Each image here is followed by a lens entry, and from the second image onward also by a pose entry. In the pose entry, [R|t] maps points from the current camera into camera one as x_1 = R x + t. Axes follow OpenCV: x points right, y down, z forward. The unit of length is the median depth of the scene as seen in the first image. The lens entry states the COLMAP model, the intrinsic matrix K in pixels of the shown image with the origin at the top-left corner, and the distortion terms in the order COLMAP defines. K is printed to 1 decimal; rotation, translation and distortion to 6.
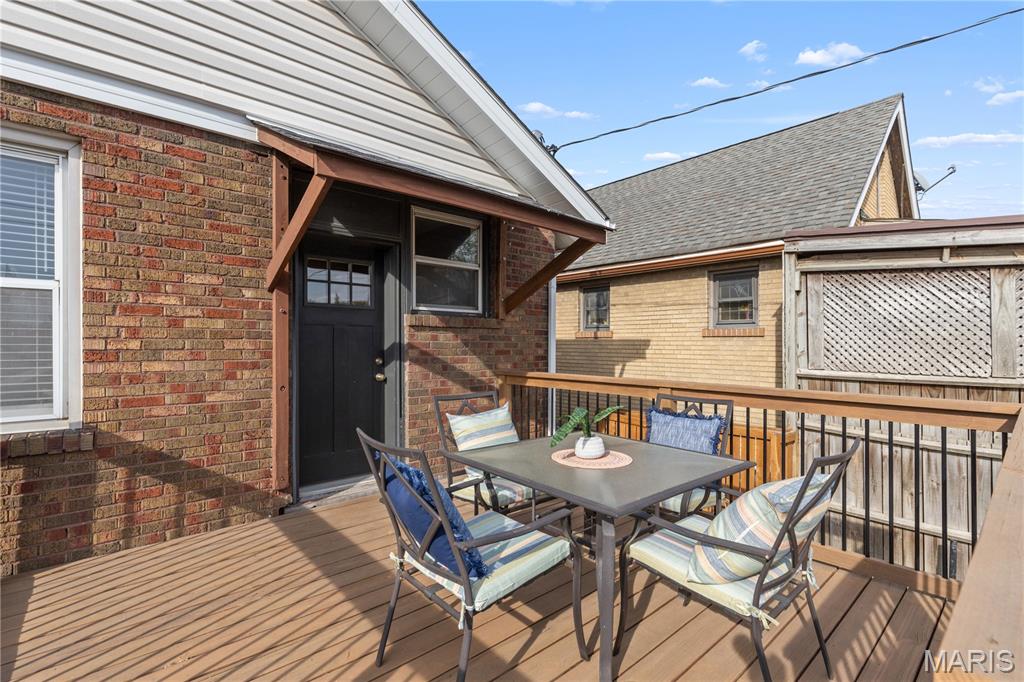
lens RADIAL K [[468.1, 0, 527.5], [0, 468.1, 342.6], [0, 0, 1]] dist [0.000214, -0.000026]
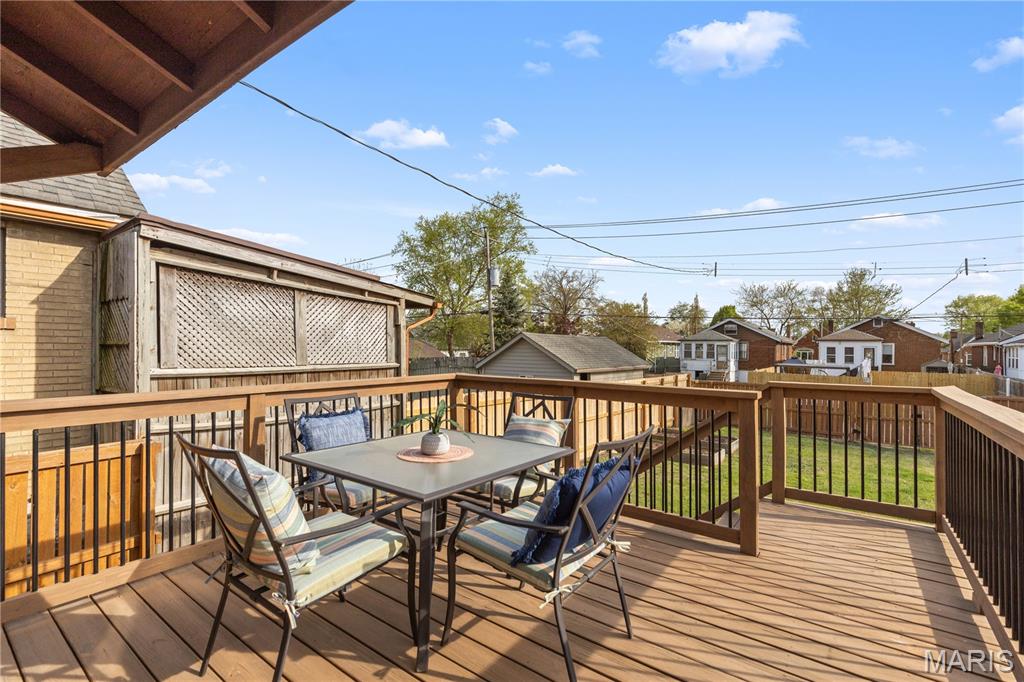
lens RADIAL K [[466.5, 0, 515.8], [0, 466.5, 337.8], [0, 0, 1]] dist [0.002321, 0.000183]
pose [[-0.193951, 0.010517, 0.980955, -0.484986], [-0.012724, 0.999831, -0.013235, -0.000862], [-0.980929, -0.015049, -0.193785, 0.536604]]
